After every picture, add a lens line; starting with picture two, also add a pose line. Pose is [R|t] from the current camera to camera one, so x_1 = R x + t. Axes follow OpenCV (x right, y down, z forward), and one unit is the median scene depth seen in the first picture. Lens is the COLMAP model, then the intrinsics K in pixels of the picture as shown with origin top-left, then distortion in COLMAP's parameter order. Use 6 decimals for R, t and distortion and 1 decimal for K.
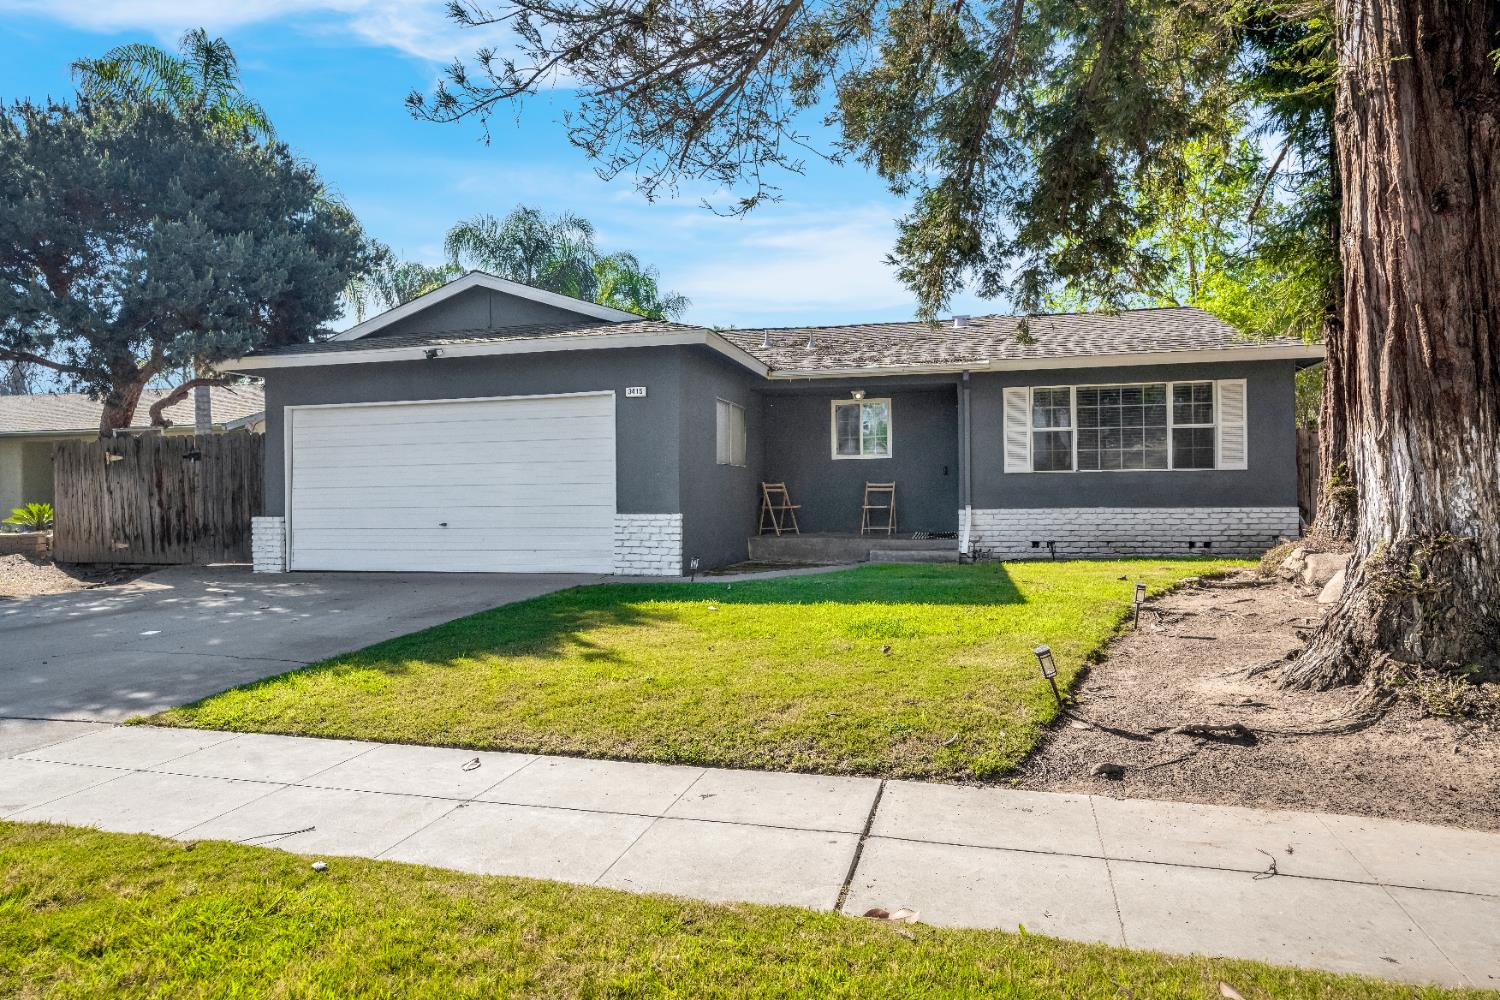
lens RADIAL K [[953.0, 0, 744.1], [0, 953.0, 497.9], [0, 0, 1]] dist [-0.025661, 0.000232]
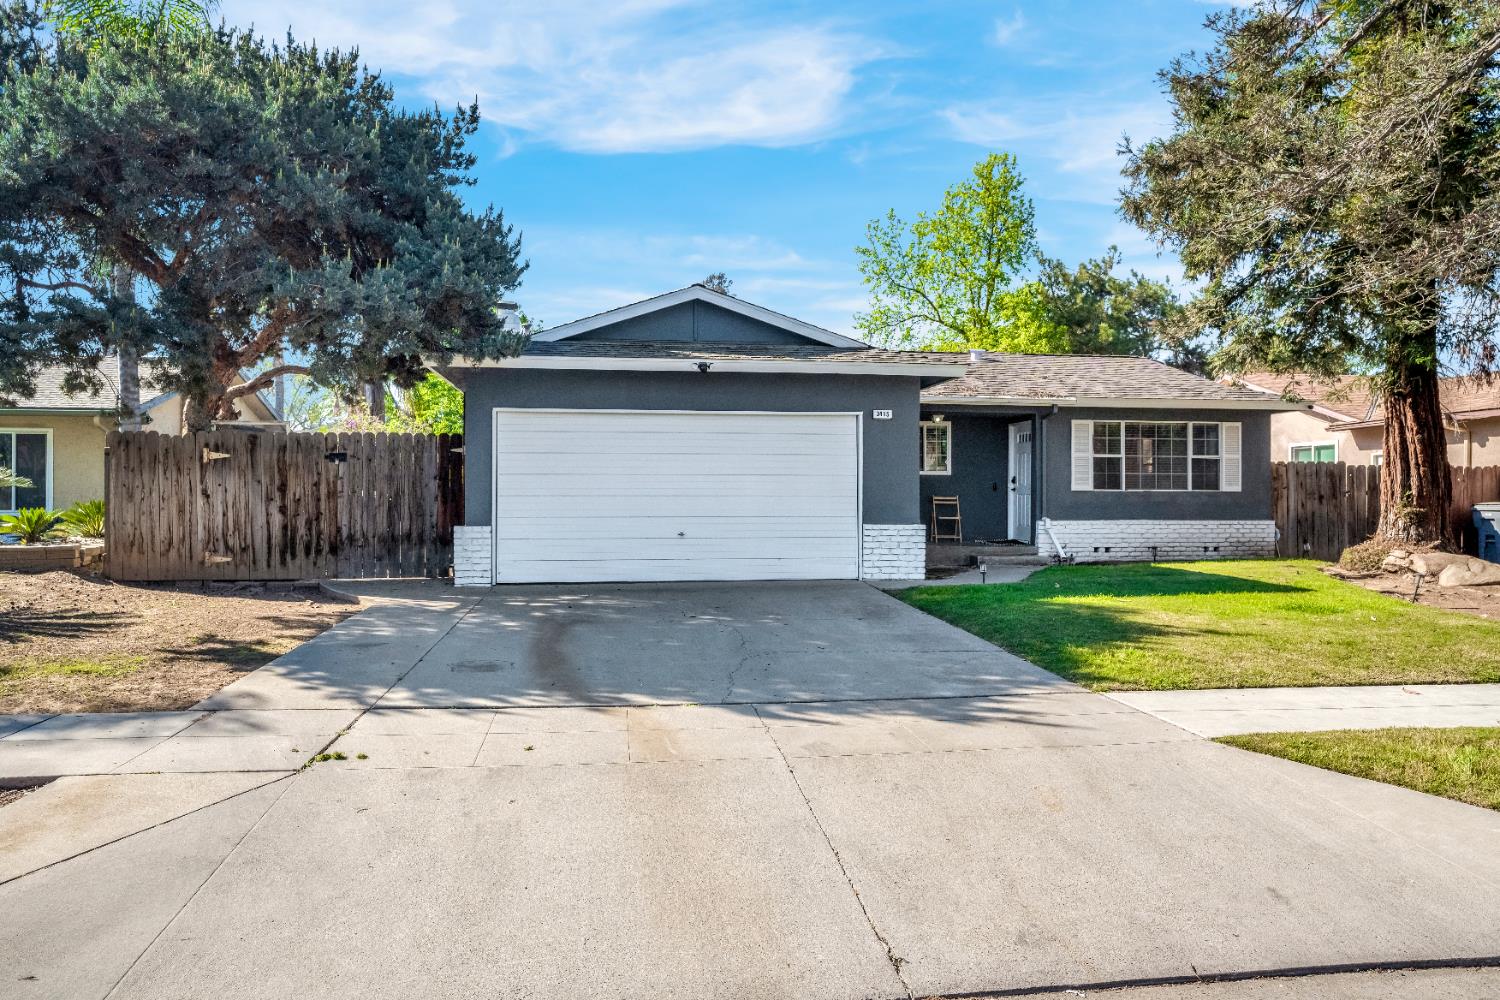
lens RADIAL K [[1000.5, 0, 754.7], [0, 1000.5, 495.1], [0, 0, 1]] dist [-0.014007, -0.002374]
pose [[0.921923, 0.014217, 0.387112, -0.603943], [-0.010781, 0.999881, -0.011047, -0.002375], [-0.387223, 0.006011, 0.921966, -0.011089]]
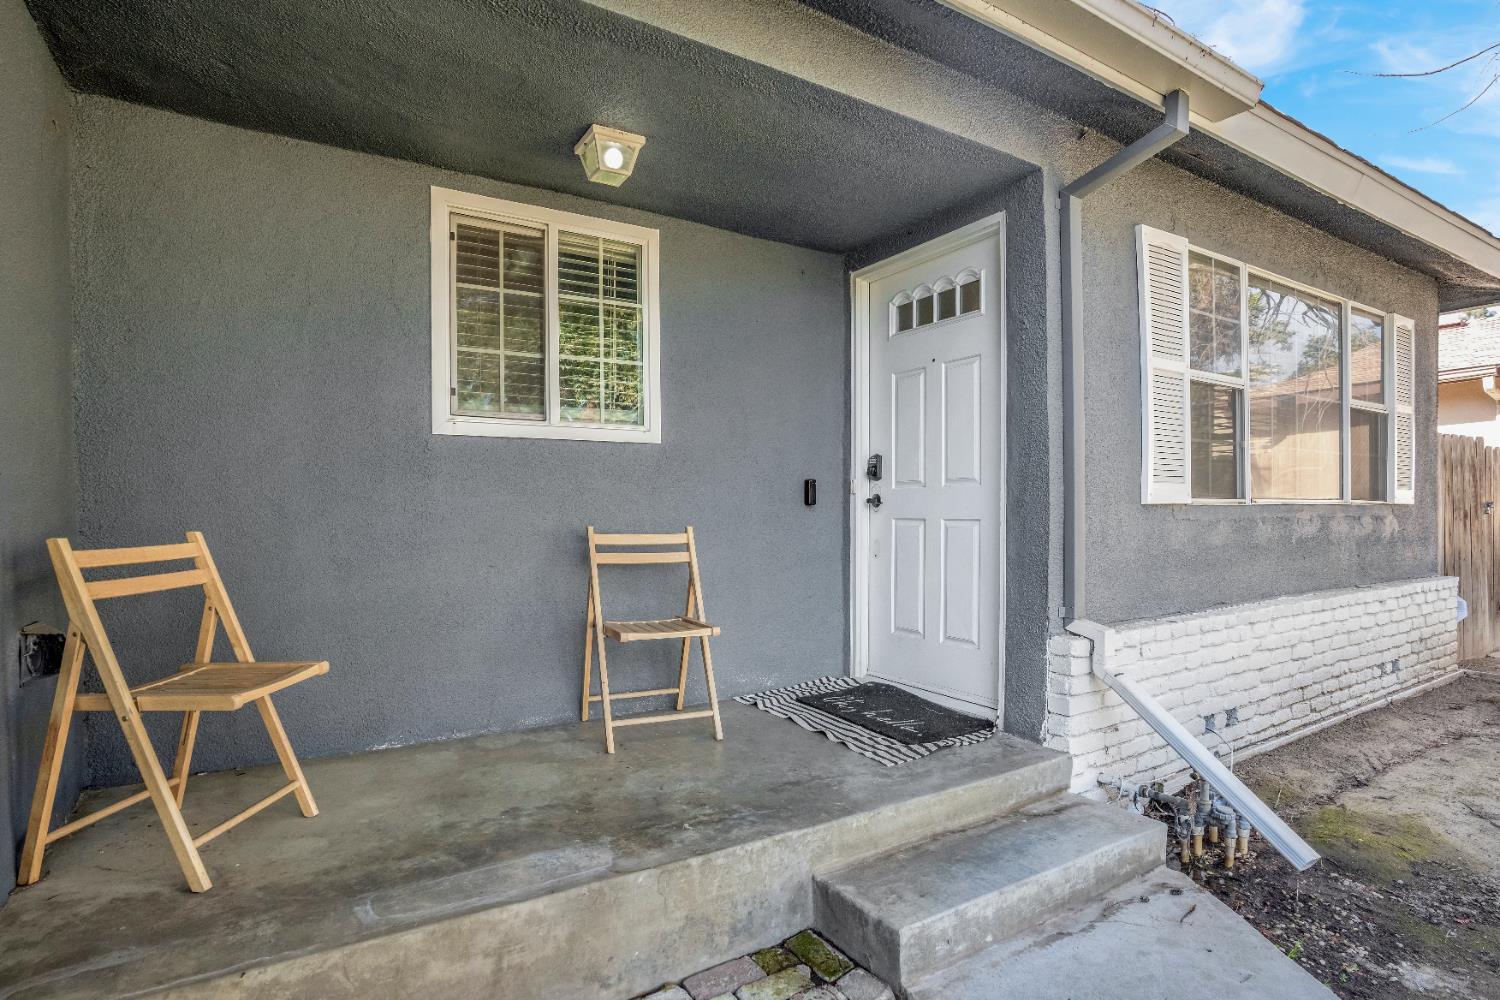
lens RADIAL K [[763.0, 0, 746.1], [0, 763.0, 504.7], [0, 0, 1]] dist [0.001108, 0.000099]
pose [[0.668798, 0.013643, 0.743319, 0.007107], [0.004299, 0.999744, -0.022218, -0.021564], [-0.743432, 0.018055, 0.668568, 0.961686]]
